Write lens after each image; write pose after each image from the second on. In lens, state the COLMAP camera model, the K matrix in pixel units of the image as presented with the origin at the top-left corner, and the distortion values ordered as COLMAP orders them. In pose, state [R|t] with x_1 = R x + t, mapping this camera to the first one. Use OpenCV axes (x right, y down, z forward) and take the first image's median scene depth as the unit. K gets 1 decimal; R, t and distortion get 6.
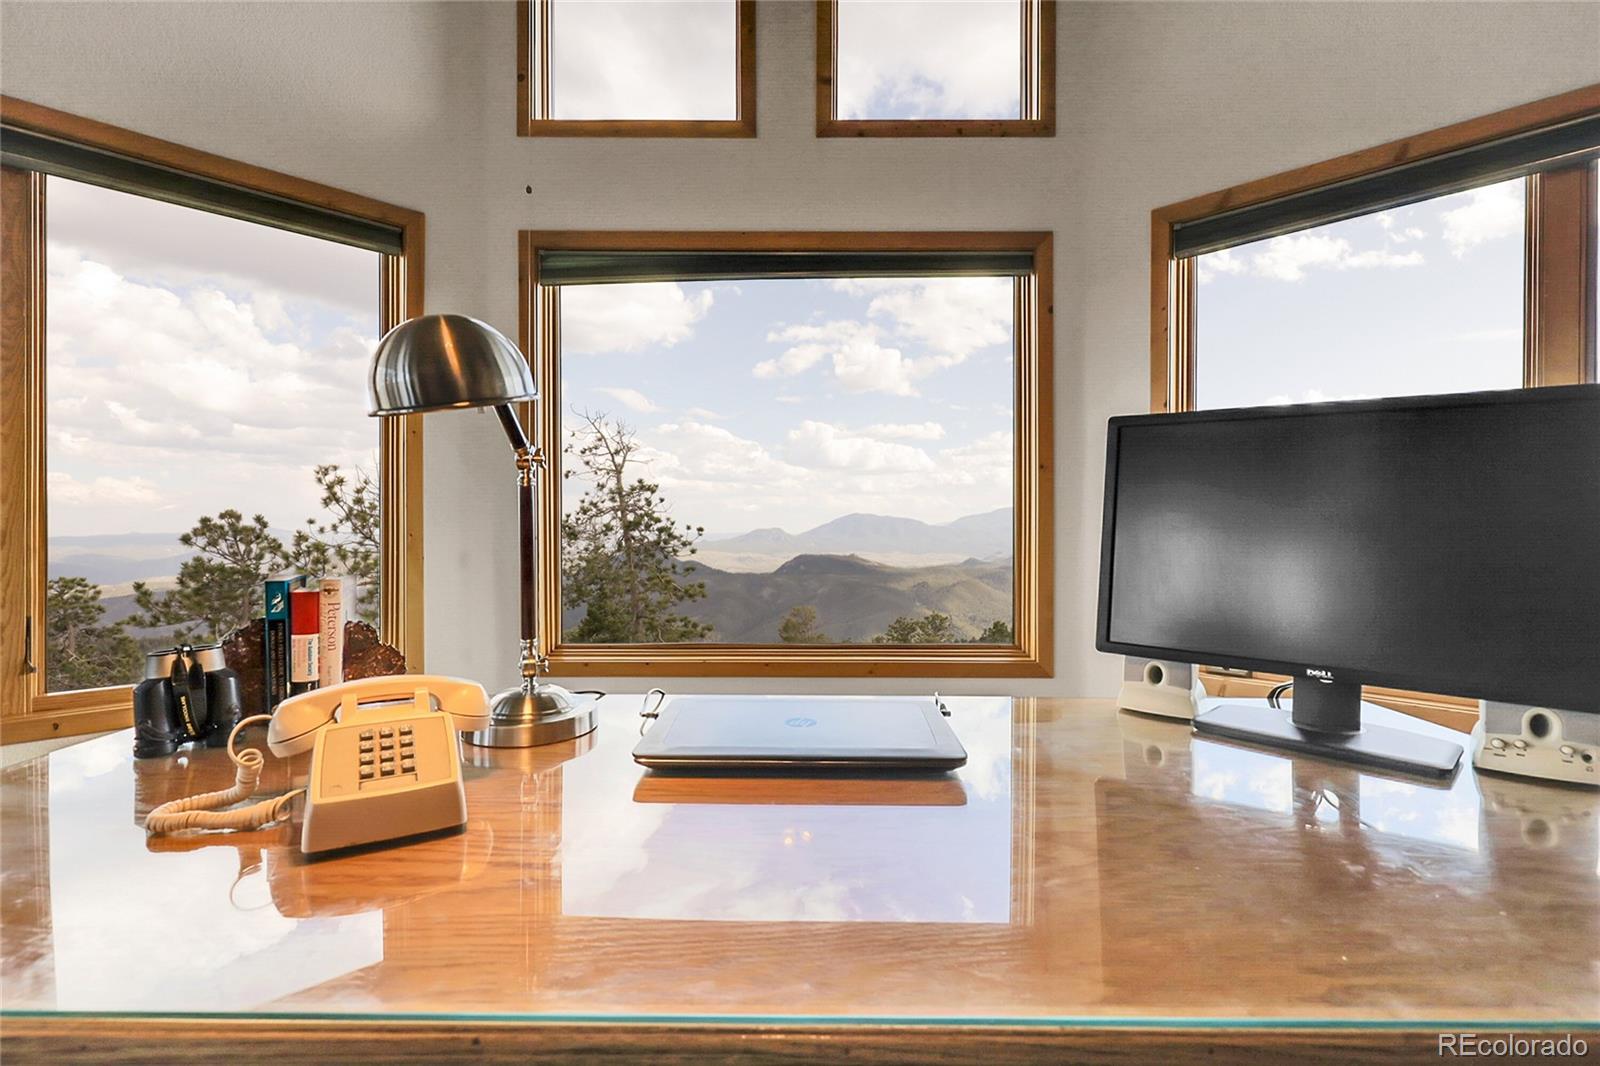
lens RADIAL K [[724.3, 0, 800.4], [0, 724.3, 532.4], [0, 0, 1]] dist [0.004418, 0.000306]
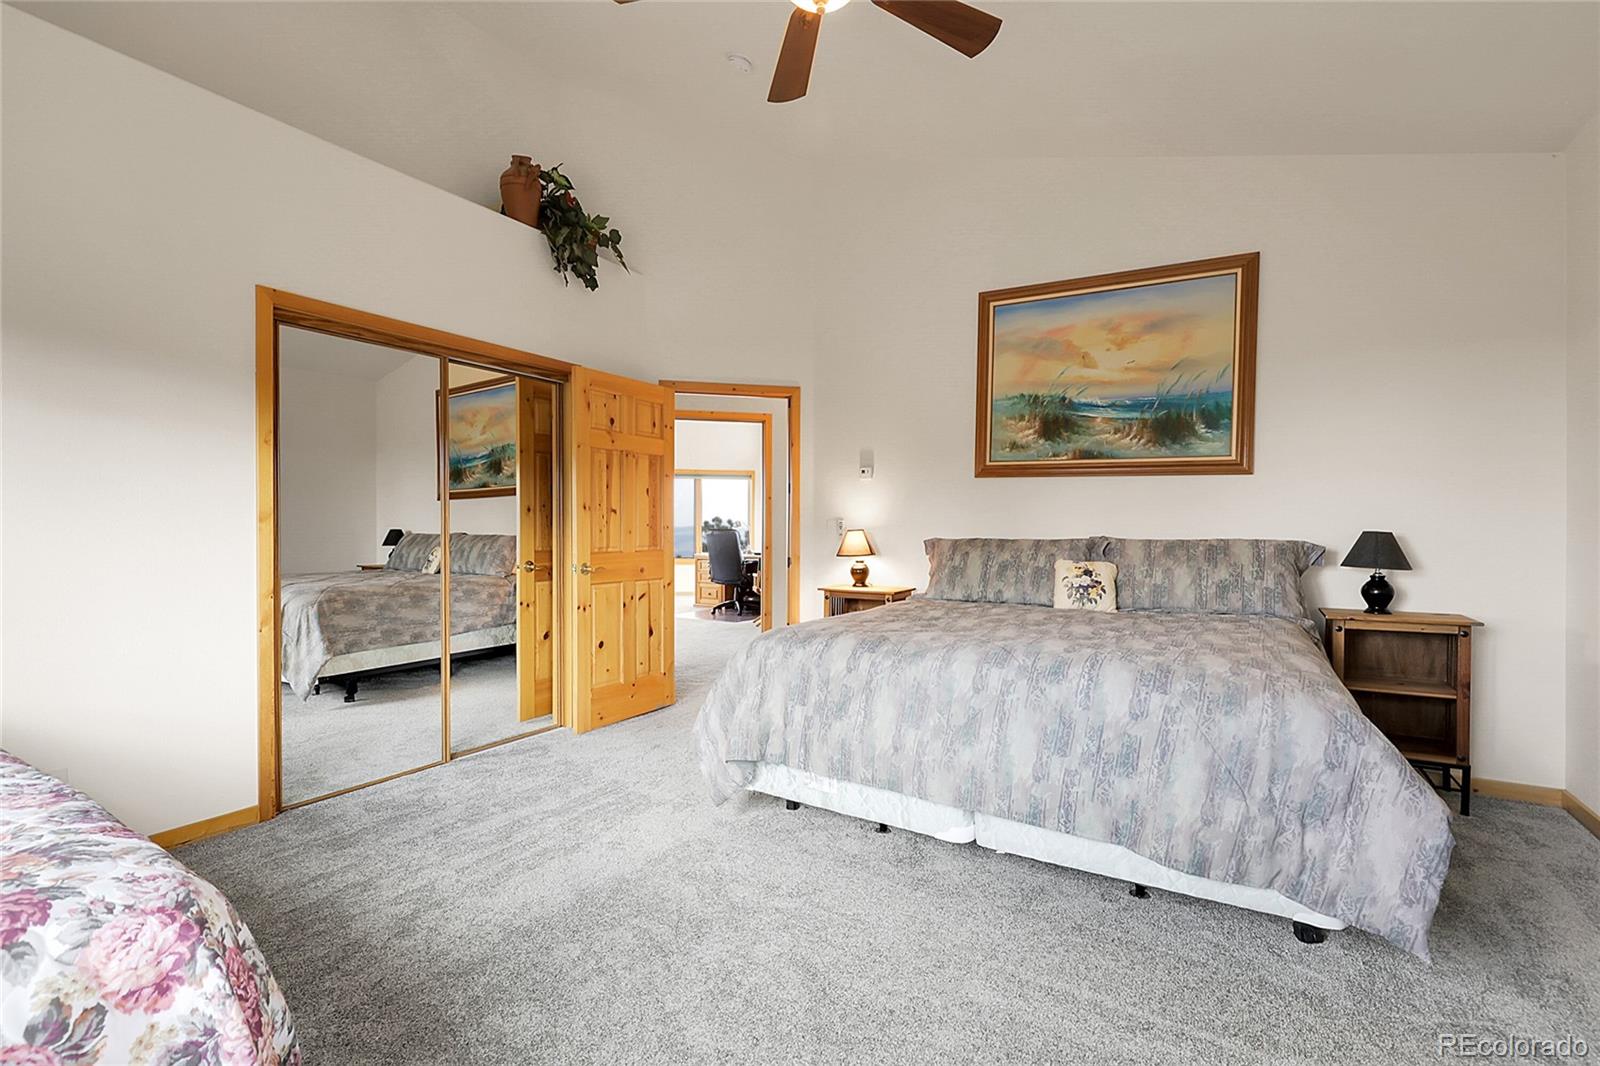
lens RADIAL K [[724.3, 0, 800.3], [0, 724.3, 534.5], [0, 0, 1]] dist [0.004418, 0.000306]
pose [[0.863242, 0.006447, -0.504749, 0.271738], [-0.002283, 0.999958, 0.008867, -0.003905], [0.504785, -0.006502, 0.863221, -0.407878]]
